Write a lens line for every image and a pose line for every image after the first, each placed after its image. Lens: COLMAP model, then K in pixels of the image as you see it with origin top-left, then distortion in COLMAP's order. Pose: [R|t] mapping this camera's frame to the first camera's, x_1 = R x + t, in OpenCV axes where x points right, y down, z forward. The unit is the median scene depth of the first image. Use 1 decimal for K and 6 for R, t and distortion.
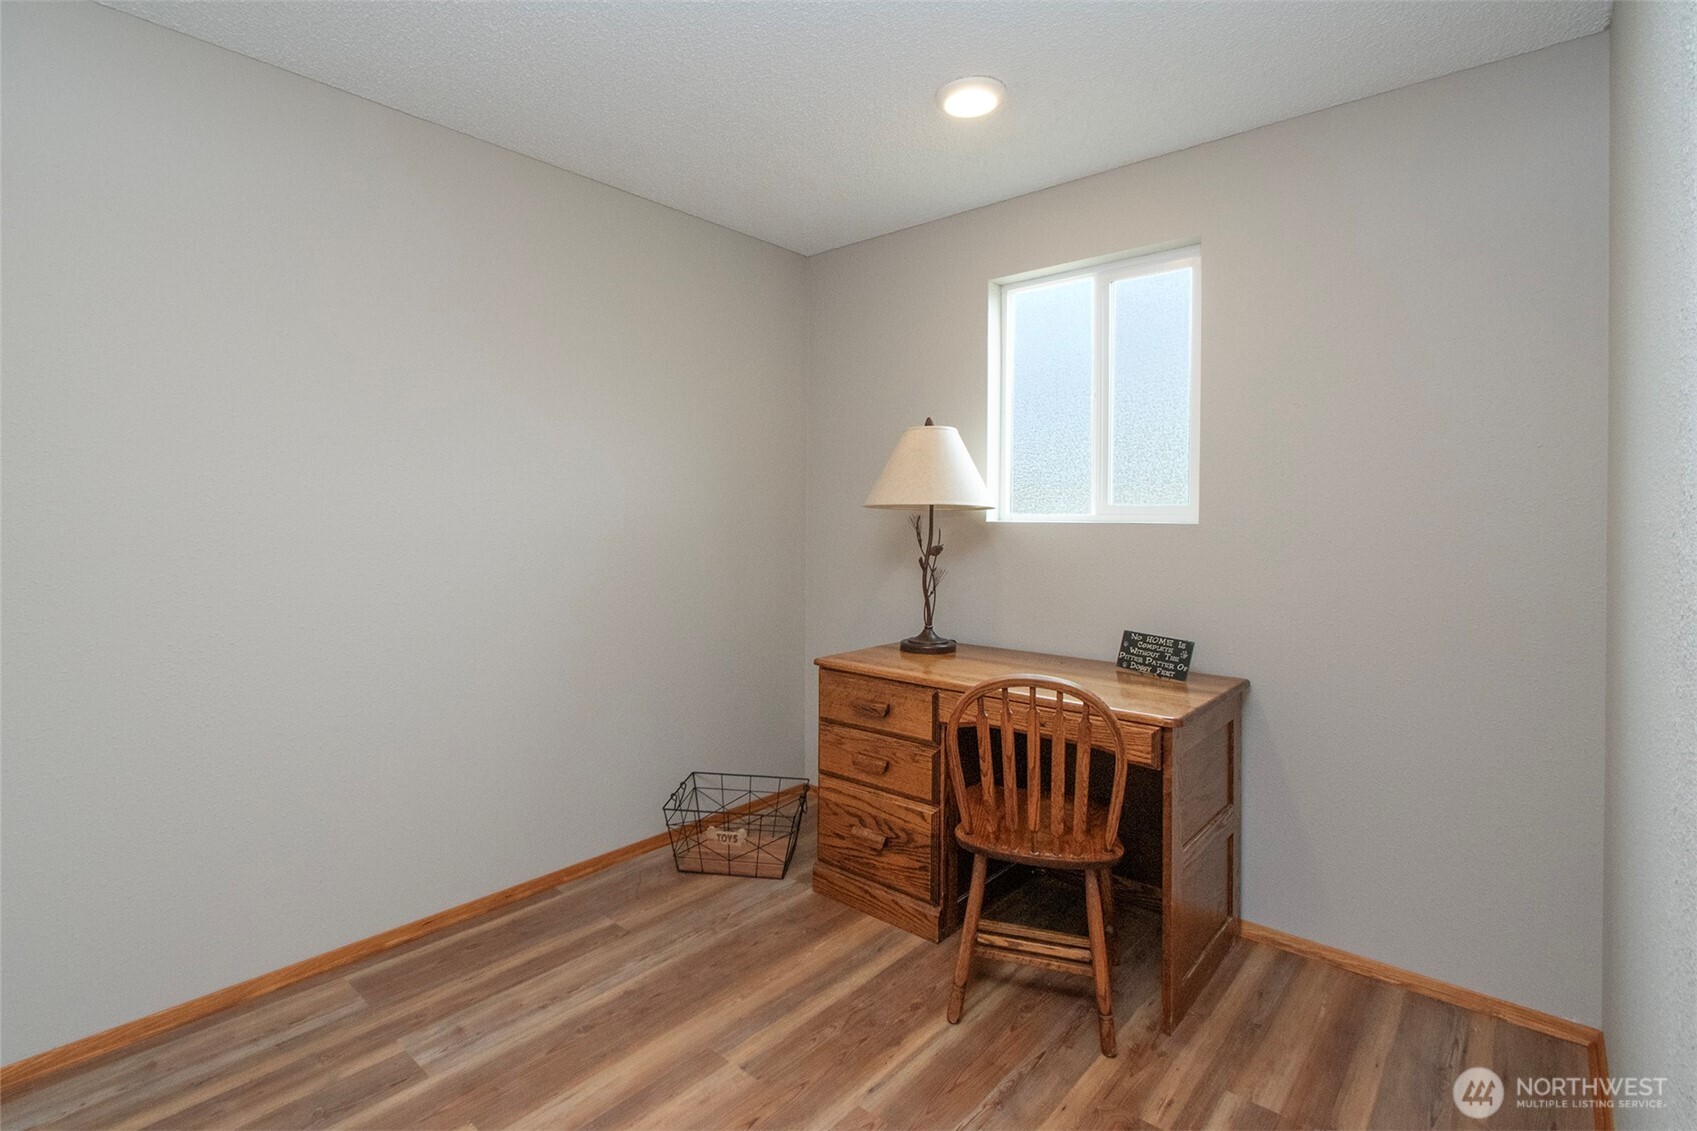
lens RADIAL K [[816.5, 0, 843.3], [0, 816.5, 530.5], [0, 0, 1]] dist [0.002573, 0.000442]
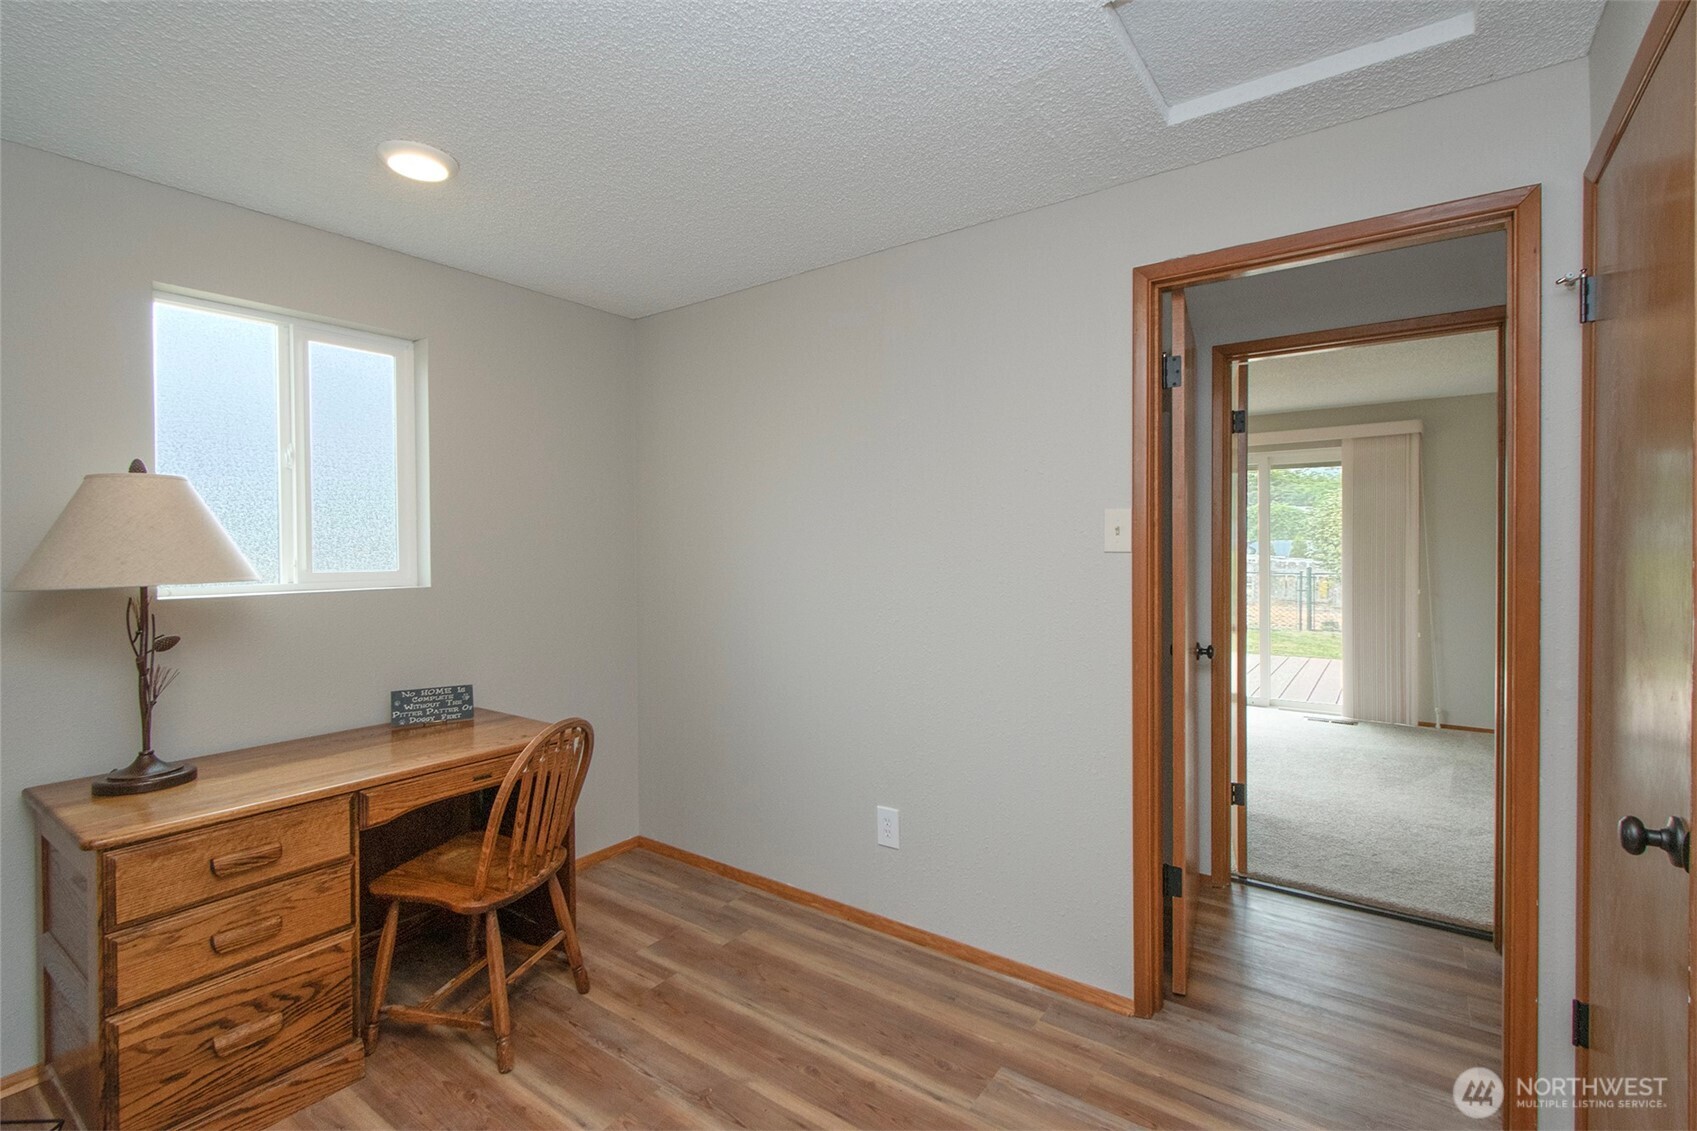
lens RADIAL K [[770.3, 0, 828.5], [0, 770.3, 567.9], [0, 0, 1]] dist [0.000017, -0.000558]
pose [[-0.085087, -0.033046, 0.995825, -0.714370], [0.024166, 0.999087, 0.035219, -0.060928], [-0.996080, 0.027062, -0.084210, 0.534549]]
